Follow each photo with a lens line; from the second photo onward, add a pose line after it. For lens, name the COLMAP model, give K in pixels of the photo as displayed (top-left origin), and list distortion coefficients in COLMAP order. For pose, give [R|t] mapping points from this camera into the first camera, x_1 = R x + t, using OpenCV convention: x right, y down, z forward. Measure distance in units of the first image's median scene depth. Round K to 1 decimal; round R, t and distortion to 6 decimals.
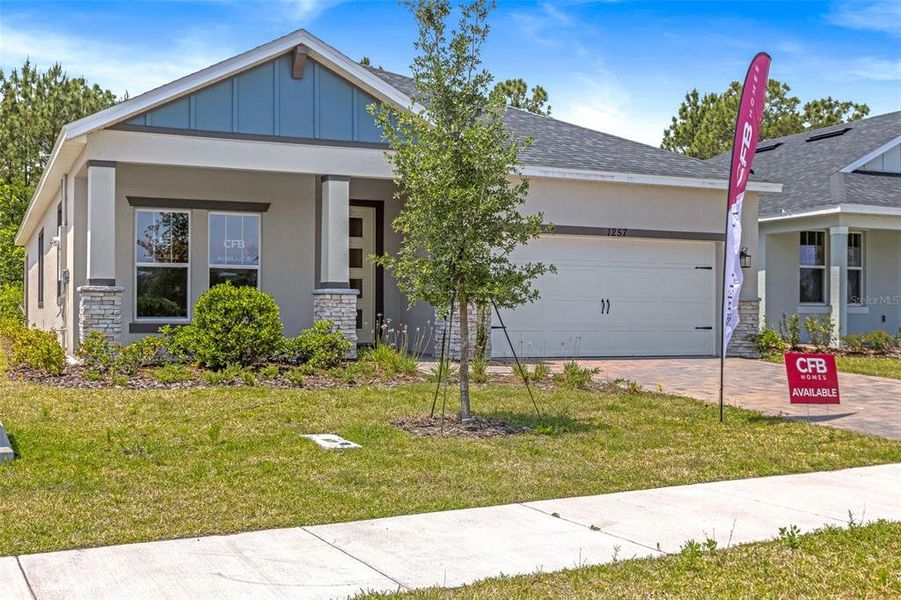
lens RADIAL K [[1135.0, 0, 450.5], [0, 1135.0, 300.0], [0, 0, 1]] dist [-0.003656, 0.011344]
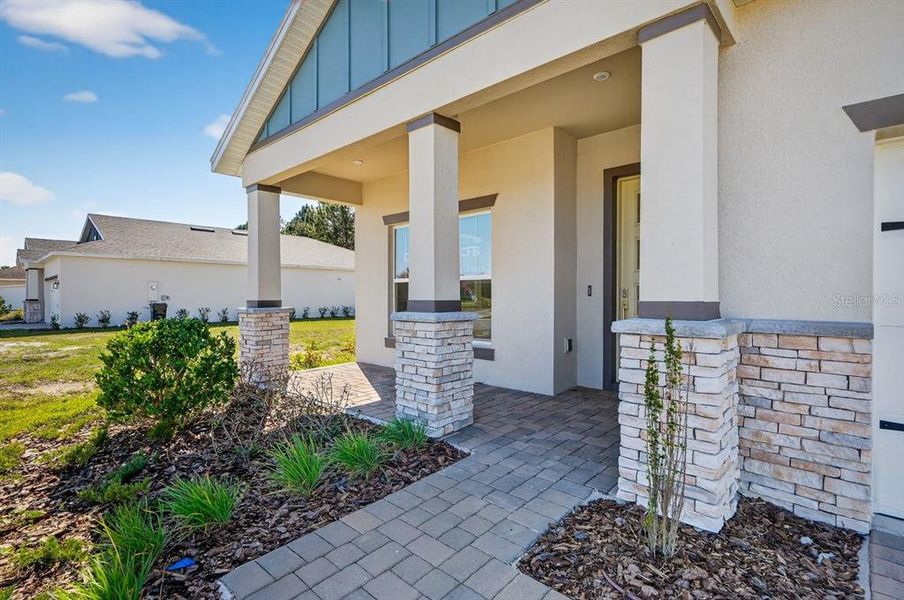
lens RADIAL K [[441.1, 0, 445.0], [0, 441.1, 298.6], [0, 0, 1]] dist [0.000754, -0.000003]
pose [[0.358190, 0.002629, -0.933645, 0.118188], [0.018695, 0.999775, 0.009988, -0.018630], [0.933462, -0.021032, 0.358060, 0.927955]]
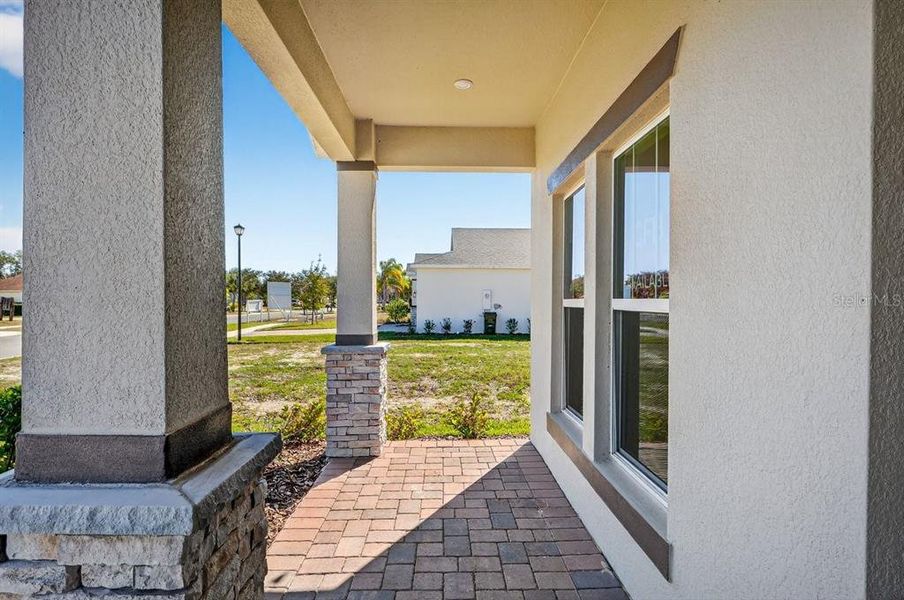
lens RADIAL K [[482.1, 0, 451.8], [0, 482.1, 303.3], [0, 0, 1]] dist [-0.001405, 0.000490]
pose [[-0.424593, 0.004207, -0.905375, -0.055995], [0.009903, 0.999951, 0.000003, -0.032328], [0.905330, -0.008964, -0.424614, 1.080740]]
